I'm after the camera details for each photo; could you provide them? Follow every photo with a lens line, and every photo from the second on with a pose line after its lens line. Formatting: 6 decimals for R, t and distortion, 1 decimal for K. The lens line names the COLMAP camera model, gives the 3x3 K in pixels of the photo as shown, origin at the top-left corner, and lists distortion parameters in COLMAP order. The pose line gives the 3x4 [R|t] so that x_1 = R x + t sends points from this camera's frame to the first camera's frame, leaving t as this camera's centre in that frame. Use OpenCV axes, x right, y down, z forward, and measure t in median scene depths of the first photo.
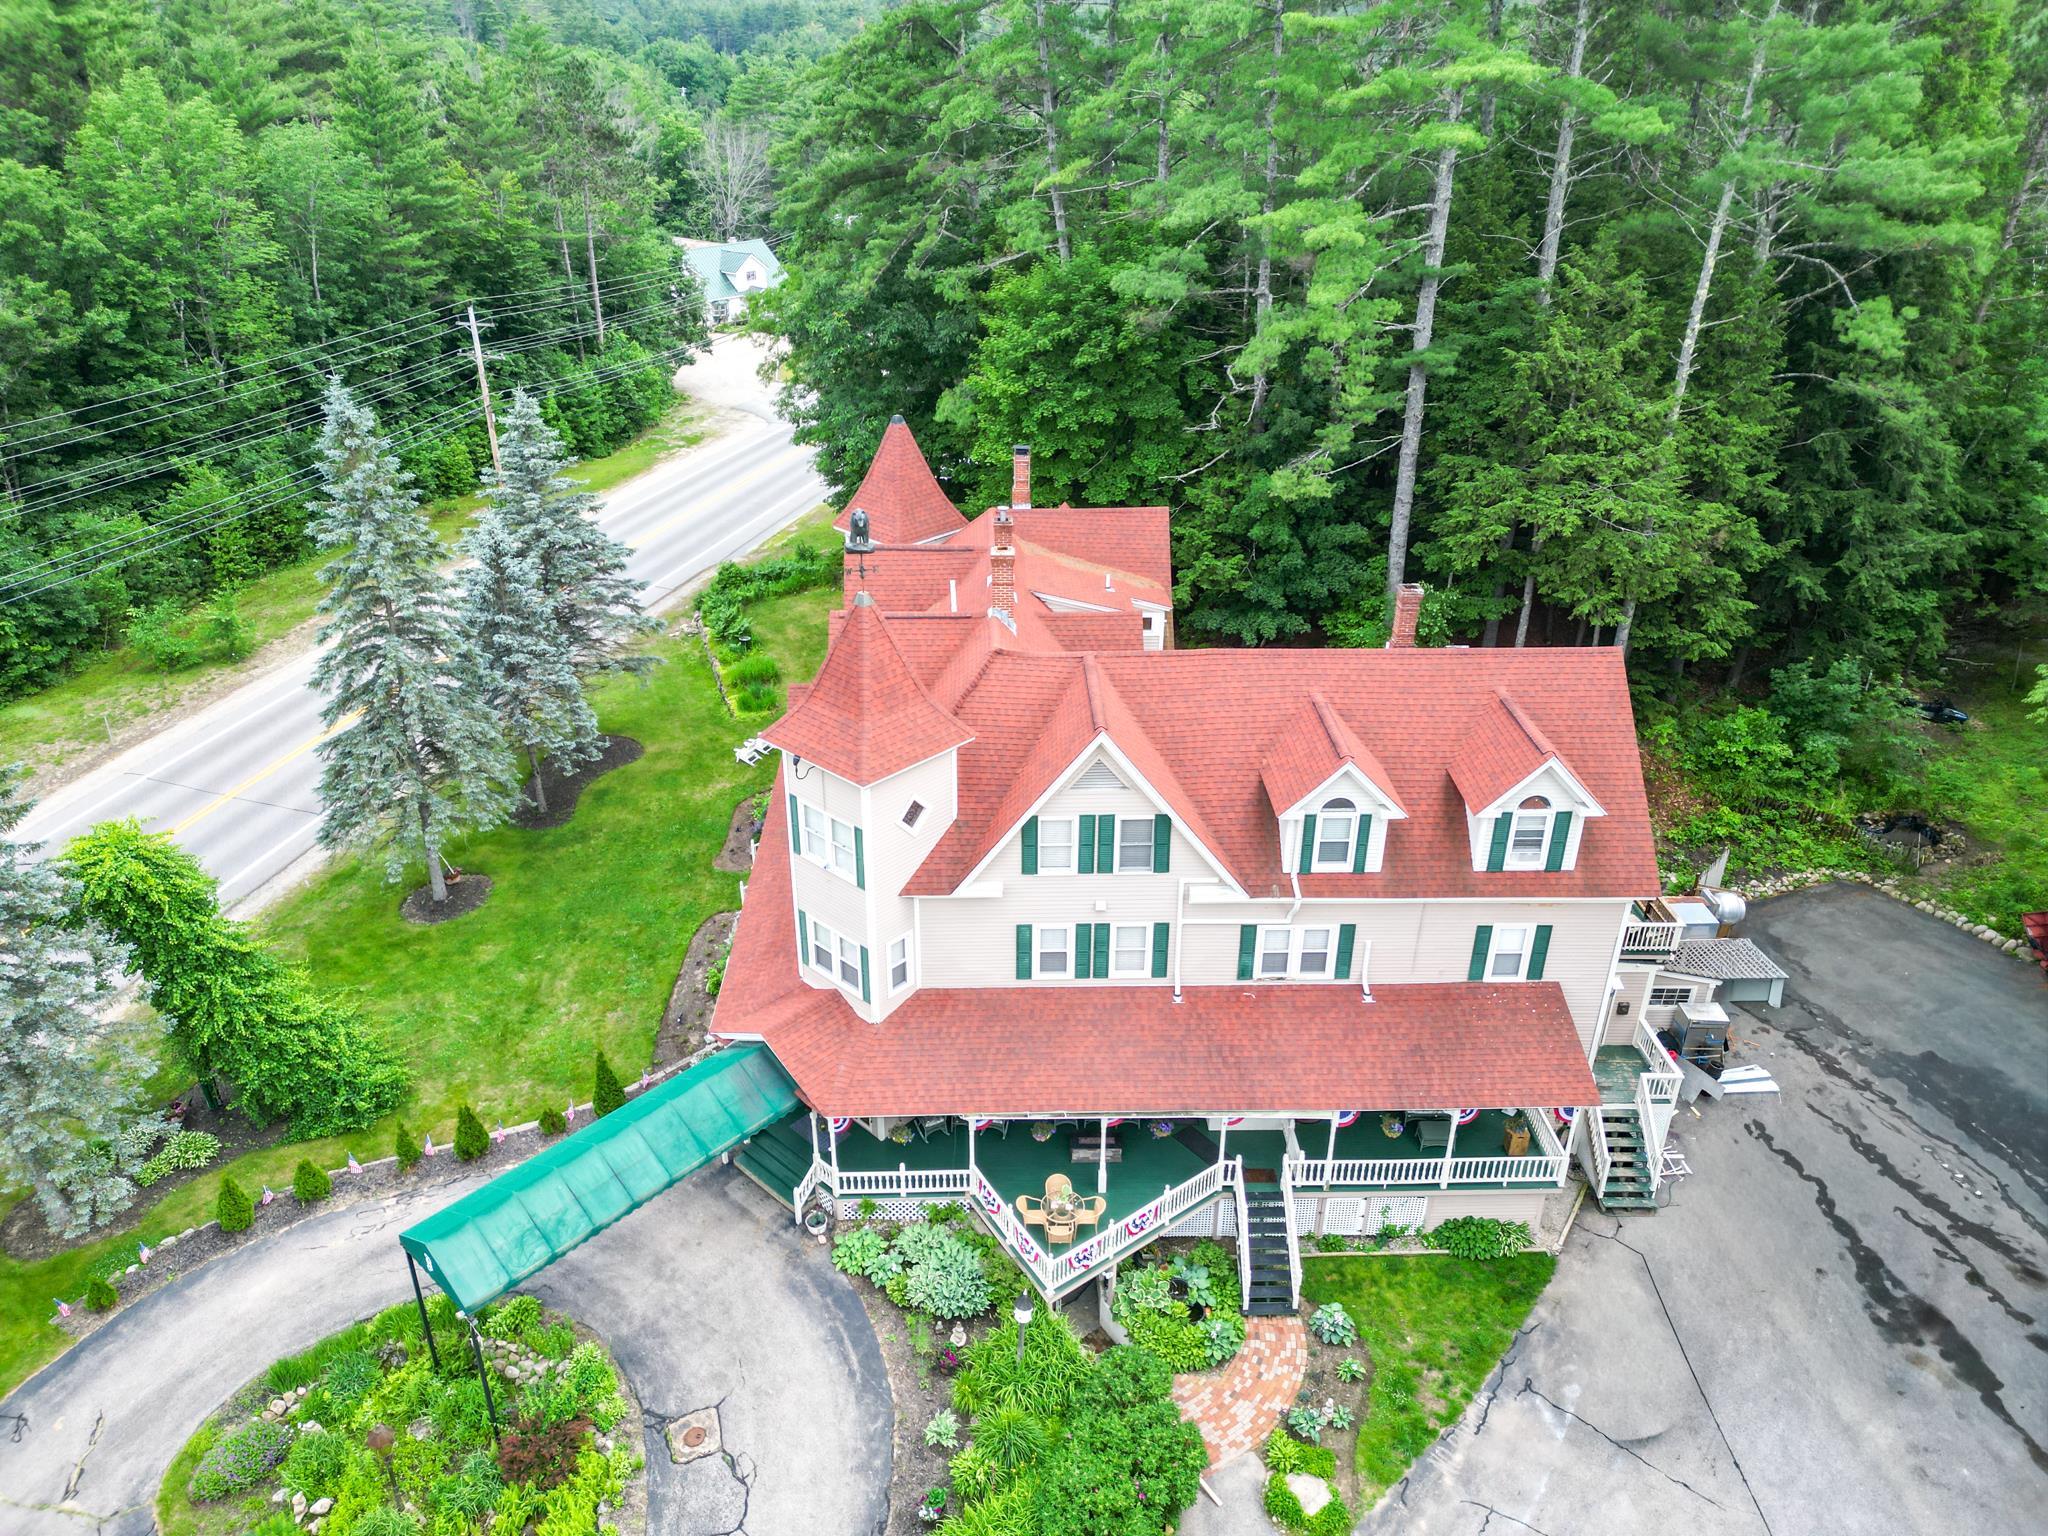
lens RADIAL K [[1423.8, 0, 1007.5], [0, 1423.8, 764.4], [0, 0, 1]] dist [0.082703, -0.074324]
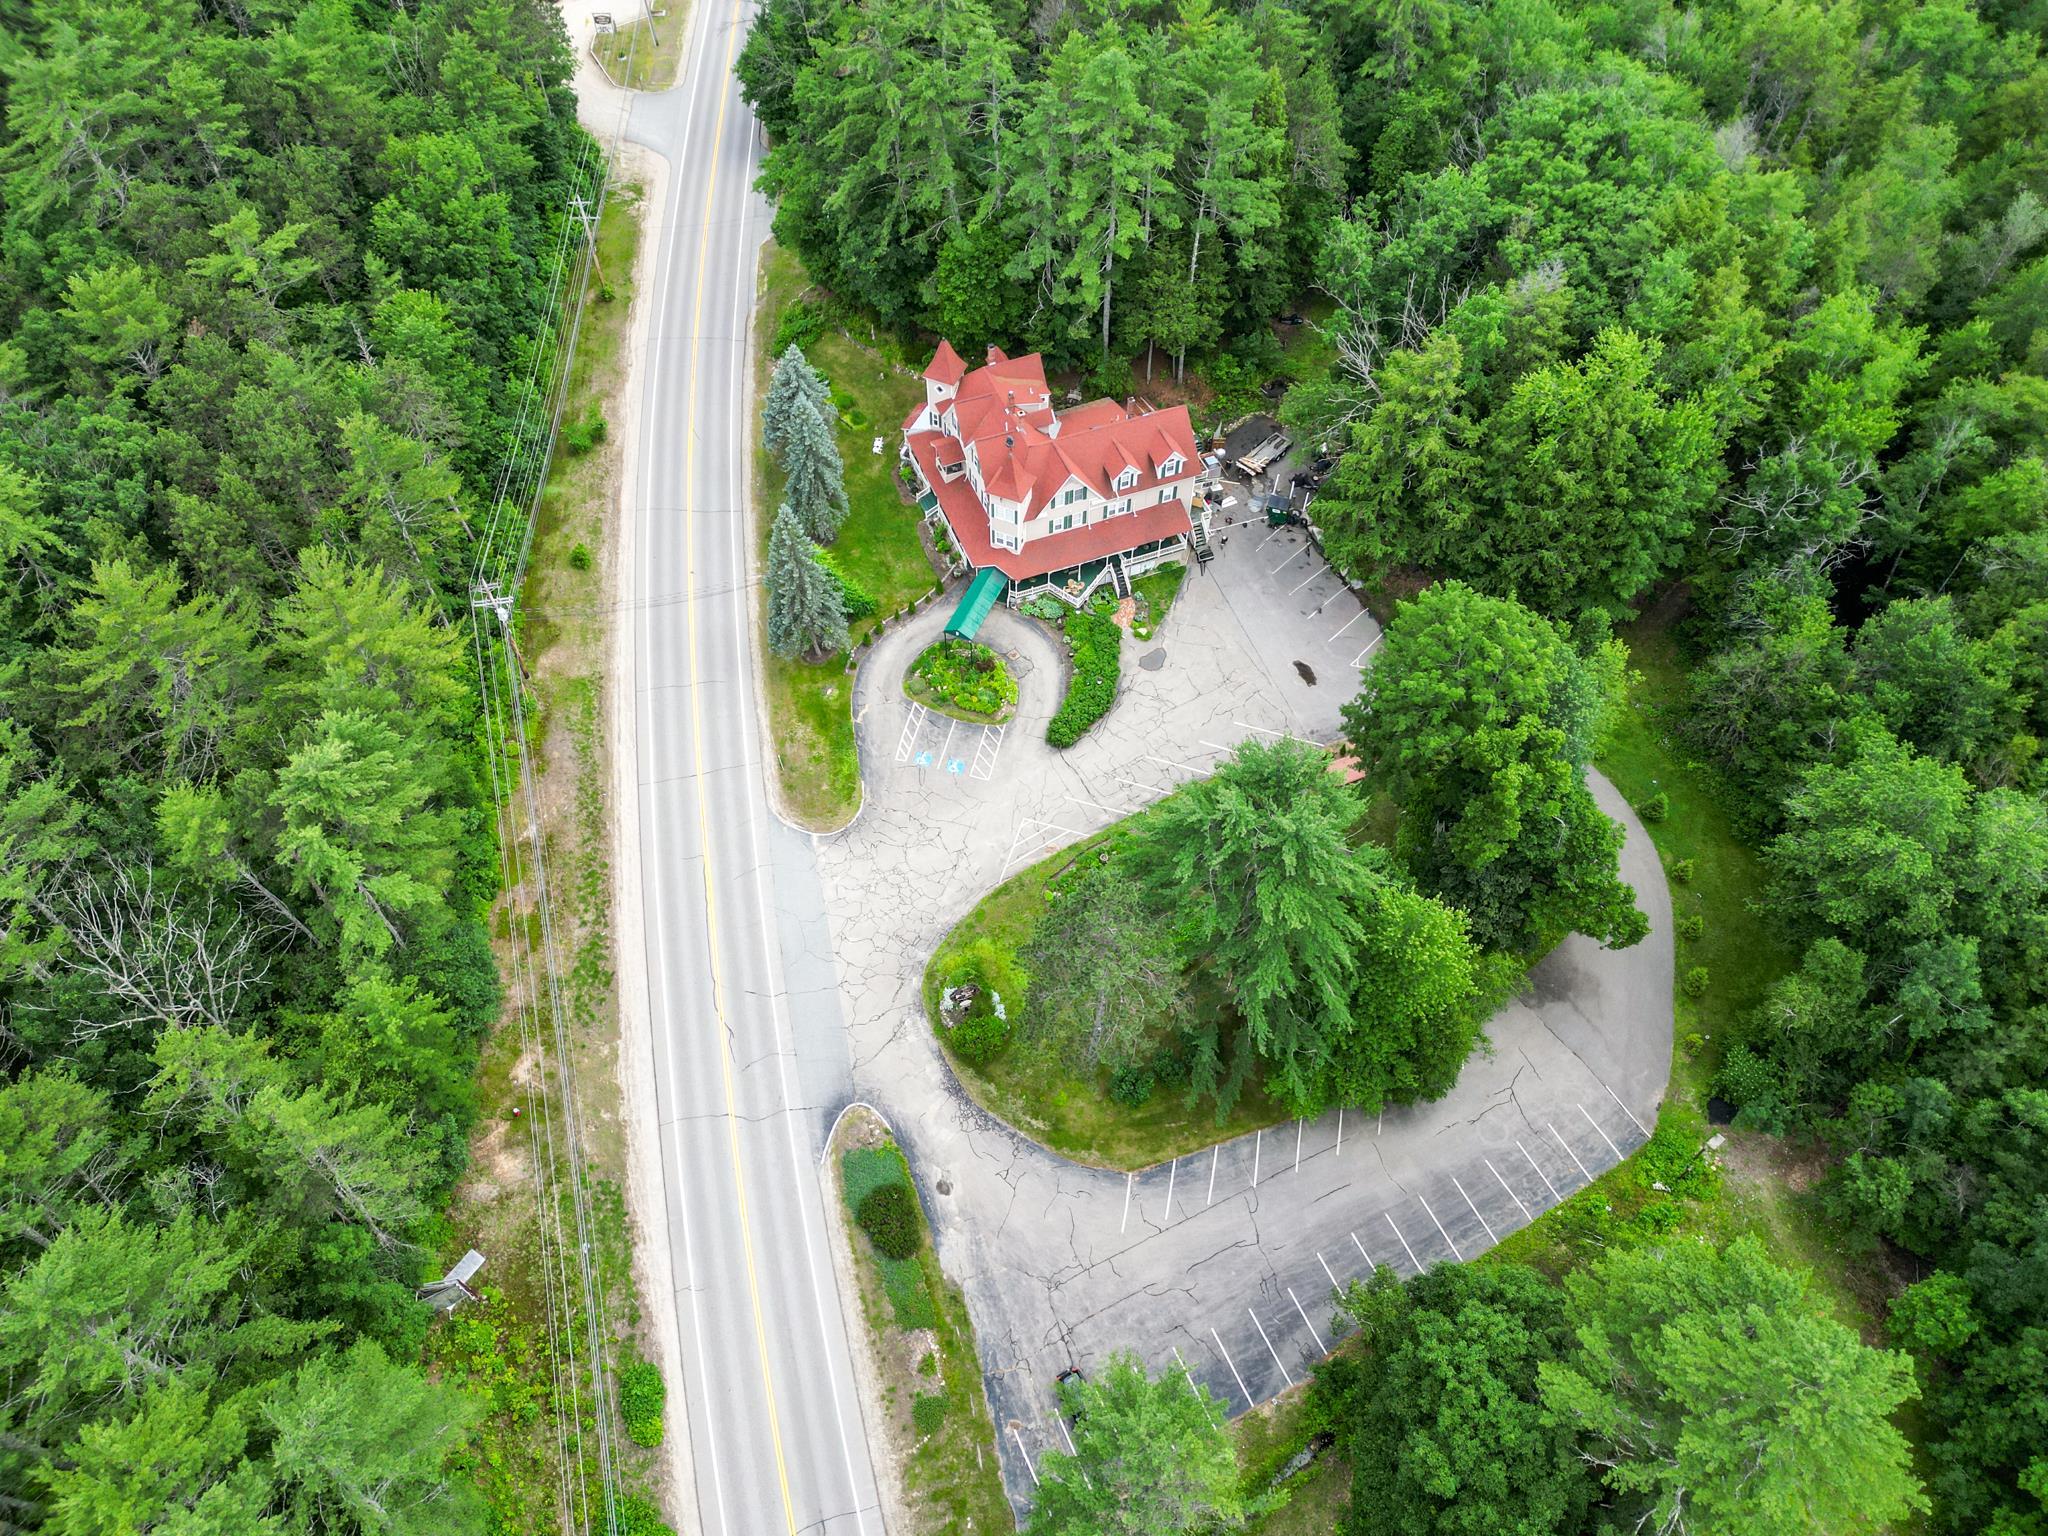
lens RADIAL K [[1423.8, 0, 1013.9], [0, 1423.8, 768.0], [0, 0, 1]] dist [0.082703, -0.074324]
pose [[0.940960, -0.275402, 0.196846, -1.022506], [0.155316, 0.867906, 0.471823, -1.136482], [-0.300785, -0.413393, 0.859439, -2.538951]]
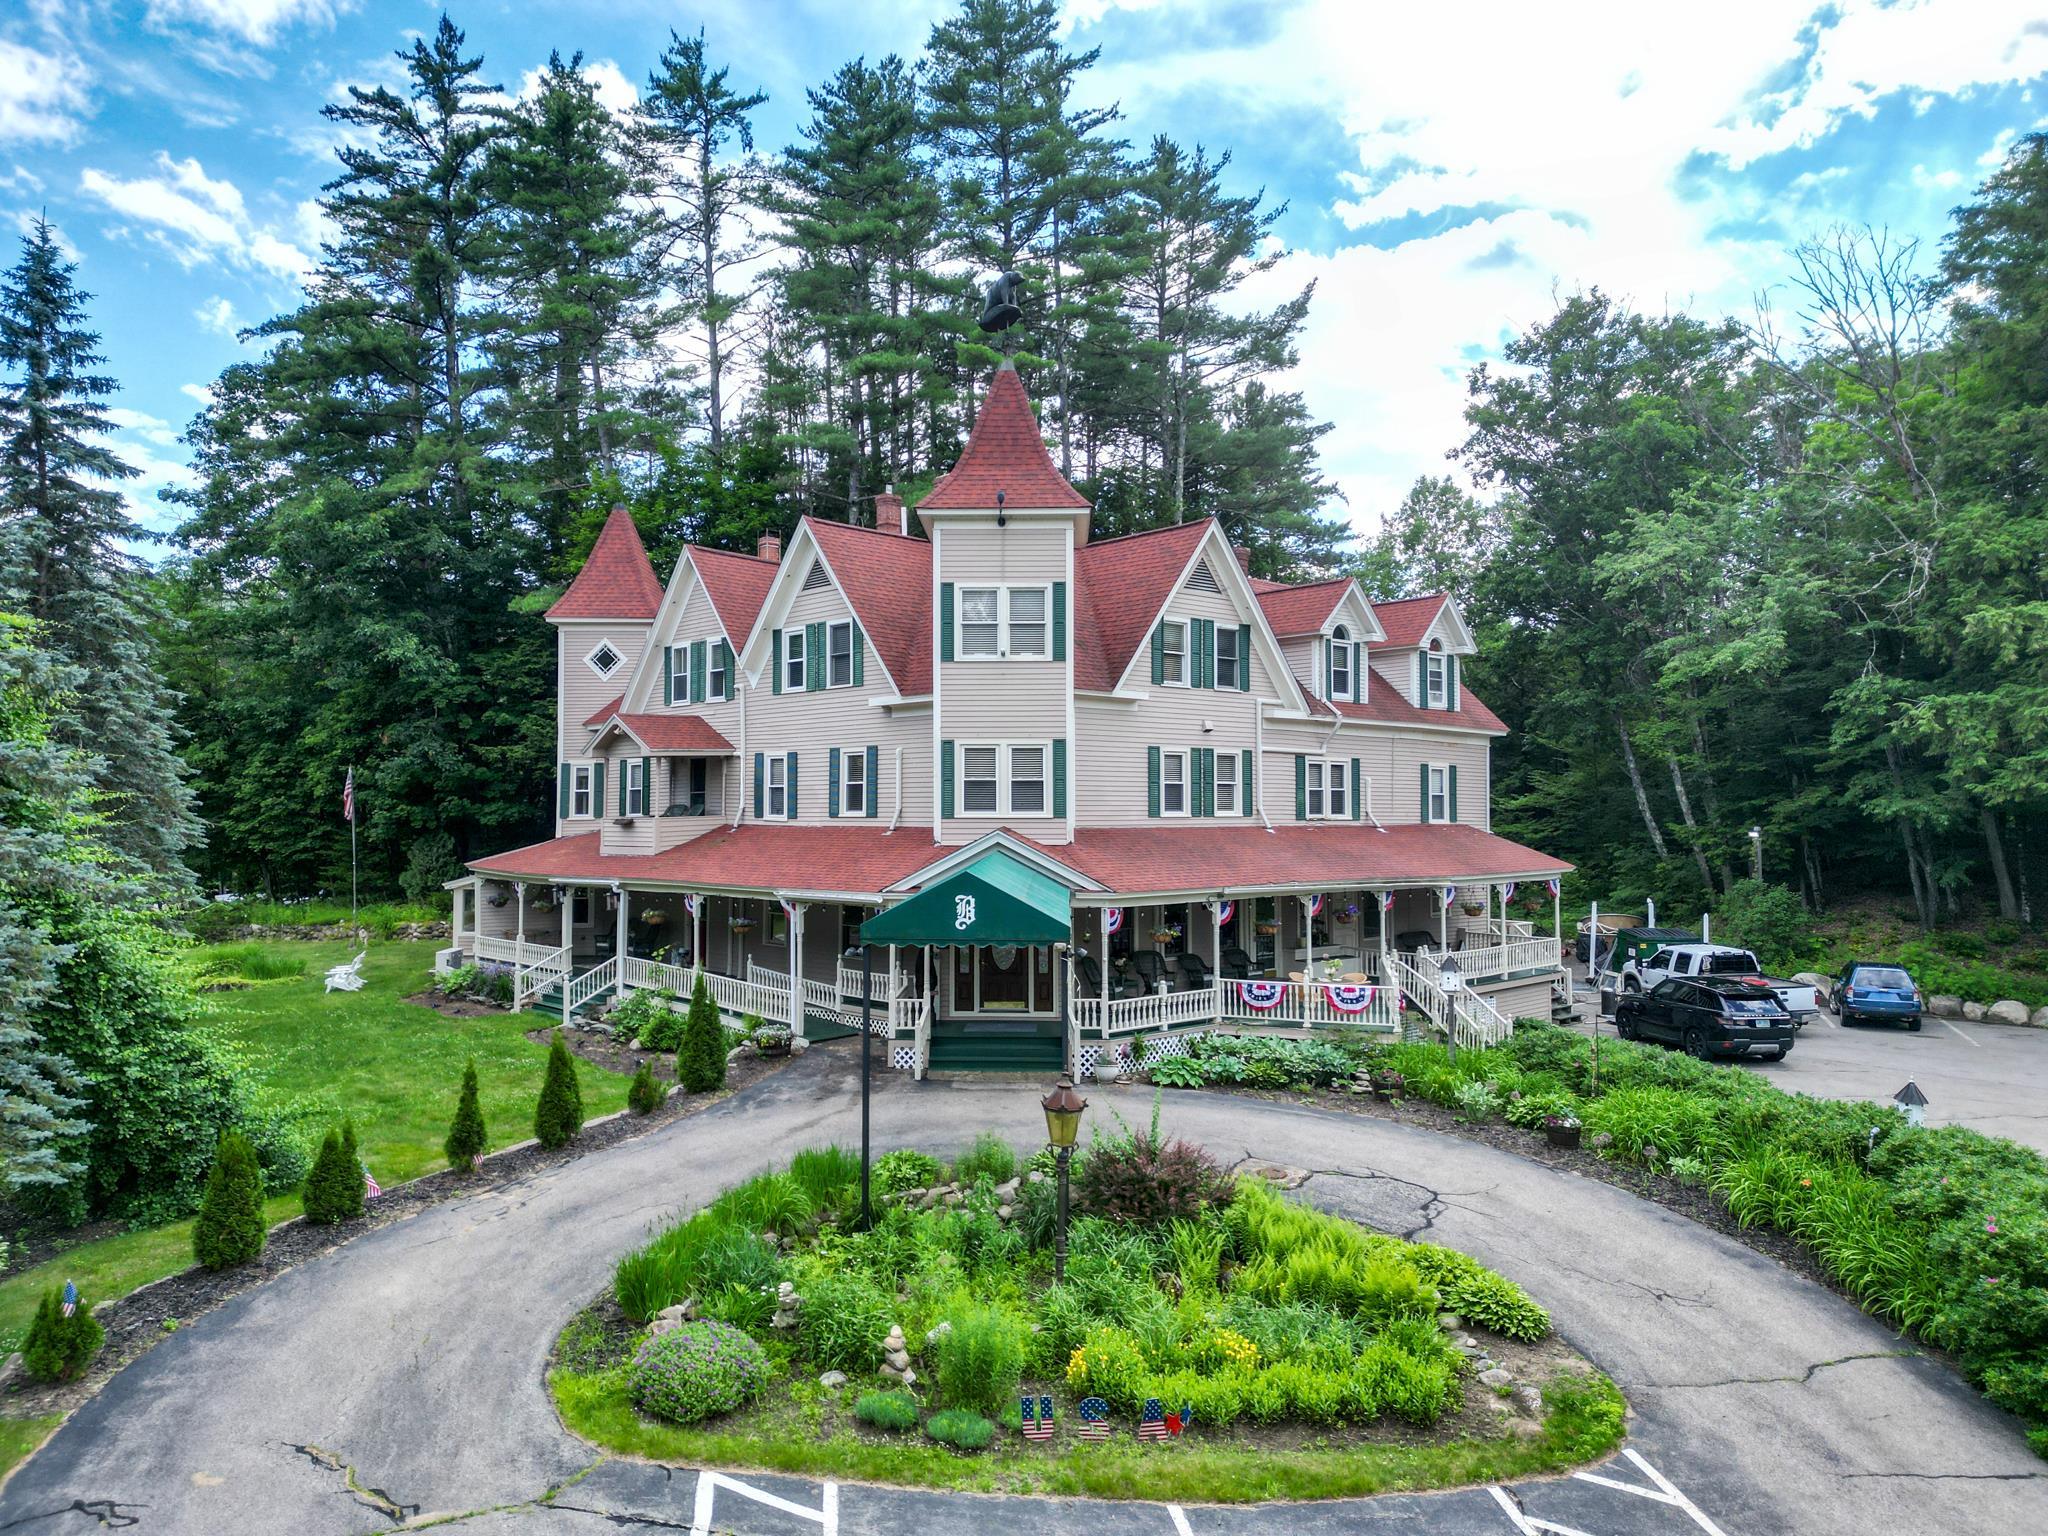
lens RADIAL K [[1423.8, 0, 1015.7], [0, 1423.8, 776.0], [0, 0, 1]] dist [0.082703, -0.074324]
pose [[0.753669, 0.014235, 0.657100, -0.674943], [0.301610, 0.880792, -0.365016, 0.446064], [-0.583964, 0.473290, 0.659532, 0.448600]]
